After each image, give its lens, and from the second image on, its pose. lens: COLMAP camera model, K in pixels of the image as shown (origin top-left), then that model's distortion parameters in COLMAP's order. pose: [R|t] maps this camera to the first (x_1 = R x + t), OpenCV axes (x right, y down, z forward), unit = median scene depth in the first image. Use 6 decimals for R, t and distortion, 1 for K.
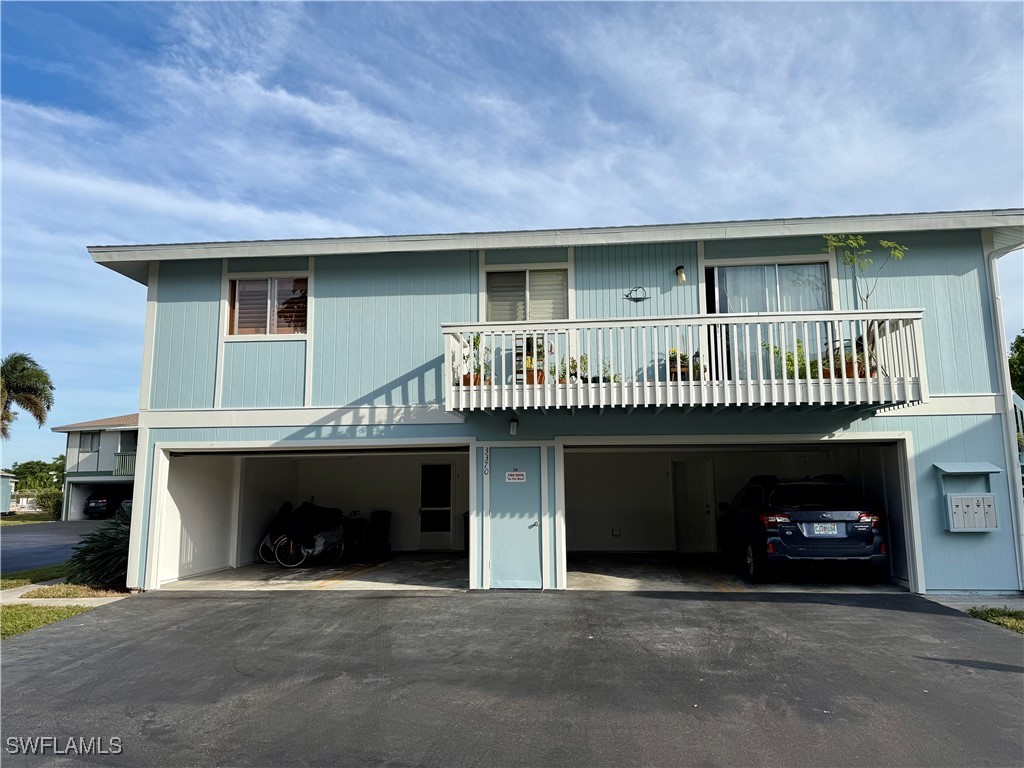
lens RADIAL K [[737.9, 0, 514.9], [0, 737.9, 380.4], [0, 0, 1]] dist [0.030127, -0.034058]
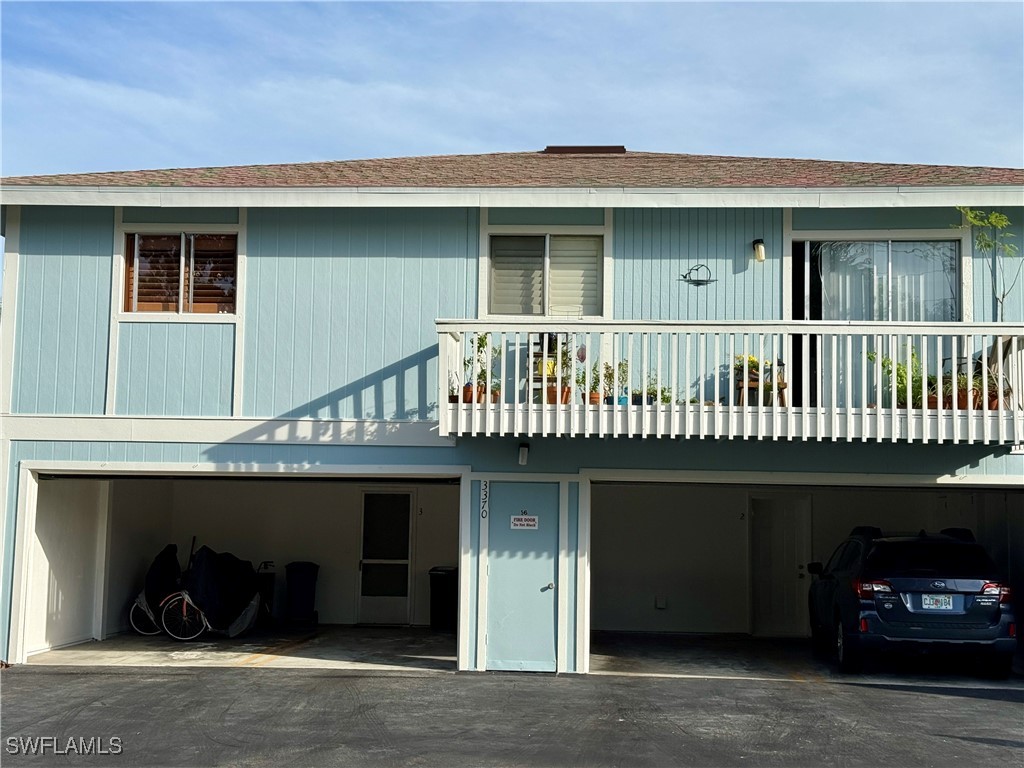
lens RADIAL K [[1488.8, 0, 512.5], [0, 1488.8, 384.1], [0, 0, 1]] dist [0.045933, 0.000000]
pose [[0.999268, 0.028001, 0.026048, -0.053152], [-0.029324, 0.998225, 0.051844, -0.082240], [-0.024550, -0.052570, 0.998315, -0.470221]]
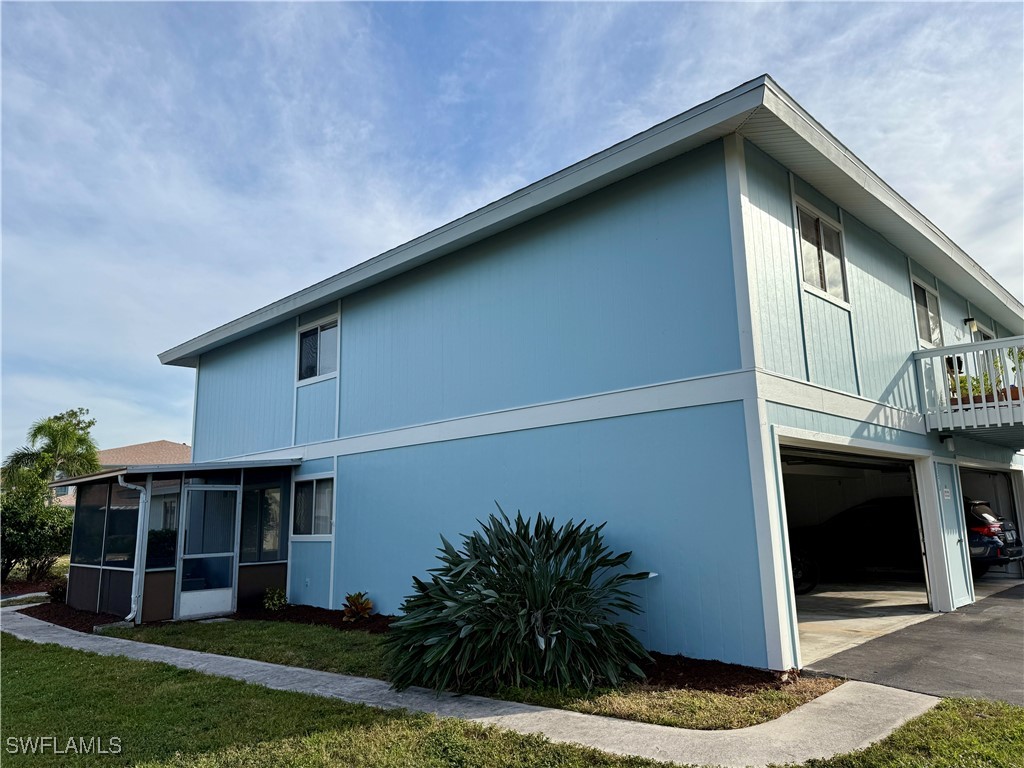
lens RADIAL K [[737.9, 0, 513.3], [0, 737.9, 381.1], [0, 0, 1]] dist [0.030127, -0.034058]
pose [[0.634295, 0.137678, 0.760733, -1.147482], [-0.099395, 0.990371, -0.096364, 0.135101], [-0.766675, -0.014490, 0.641871, 0.809759]]
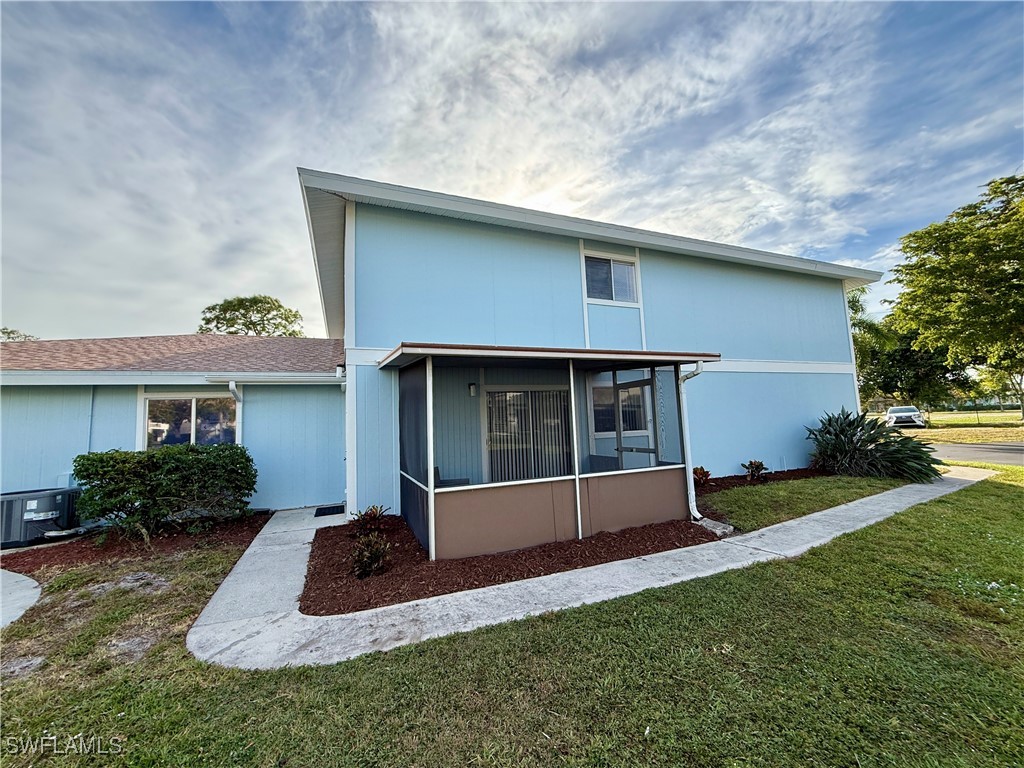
lens RADIAL K [[410.2, 0, 509.5], [0, 410.2, 386.0], [0, 0, 1]] dist [0.000831, 0.000043]
pose [[-0.449450, 0.107015, 0.886872, -1.041140], [-0.086771, 0.982874, -0.162573, 0.337148], [-0.889081, -0.150023, -0.432466, 2.213308]]
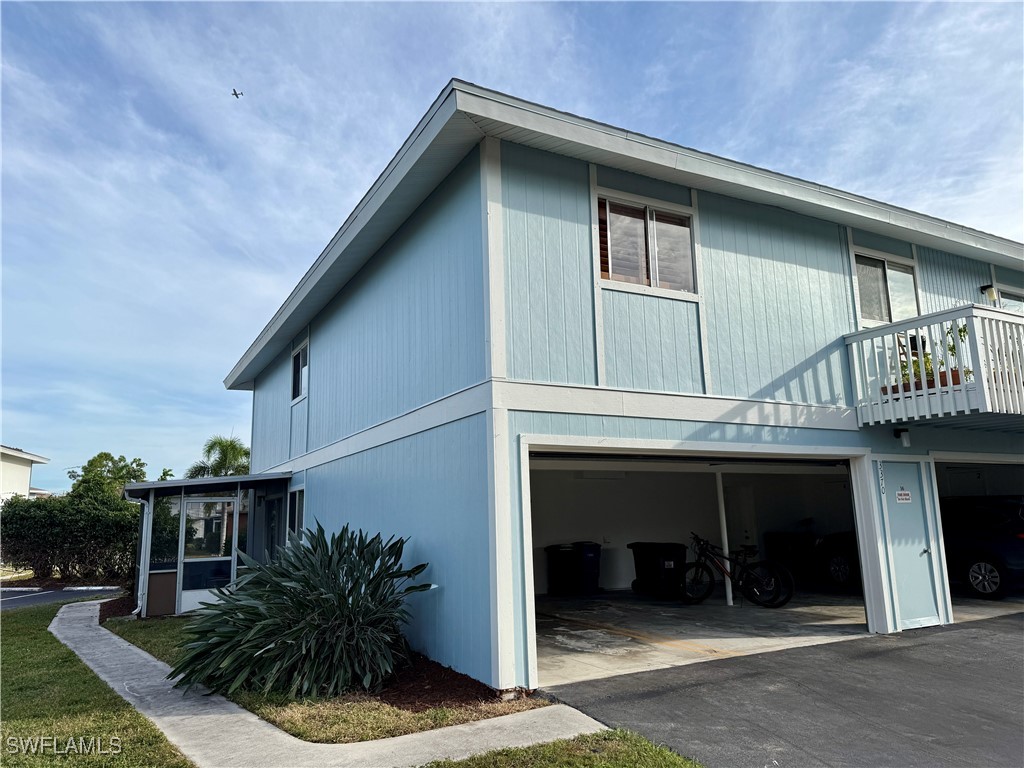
lens RADIAL K [[737.9, 0, 514.3], [0, 737.9, 381.6], [0, 0, 1]] dist [0.030127, -0.034058]
pose [[0.832434, 0.090862, 0.546625, -0.855659], [-0.063357, 0.995602, -0.069009, 0.086579], [-0.550491, 0.022813, 0.834529, 0.529347]]
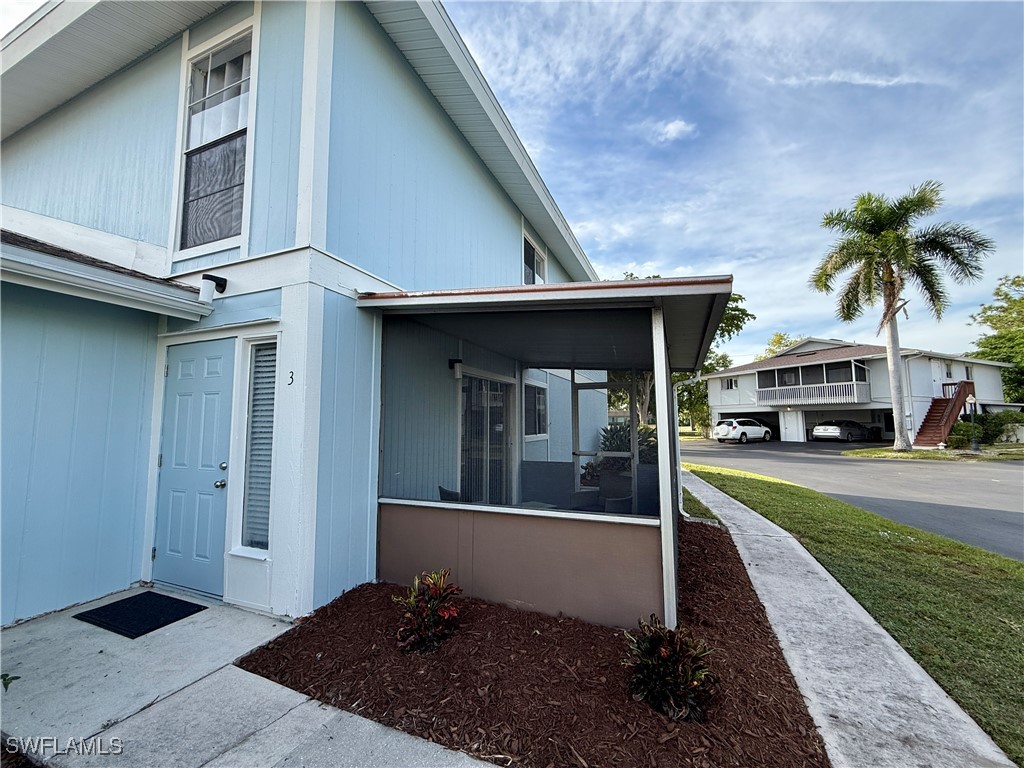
lens RADIAL K [[410.2, 0, 511.5], [0, 410.2, 385.8], [0, 0, 1]] dist [0.000831, 0.000043]
pose [[-0.952561, 0.038028, 0.301963, -0.652175], [-0.033747, 0.972848, -0.228972, 0.357511], [-0.302472, -0.228300, -0.925413, 2.360598]]
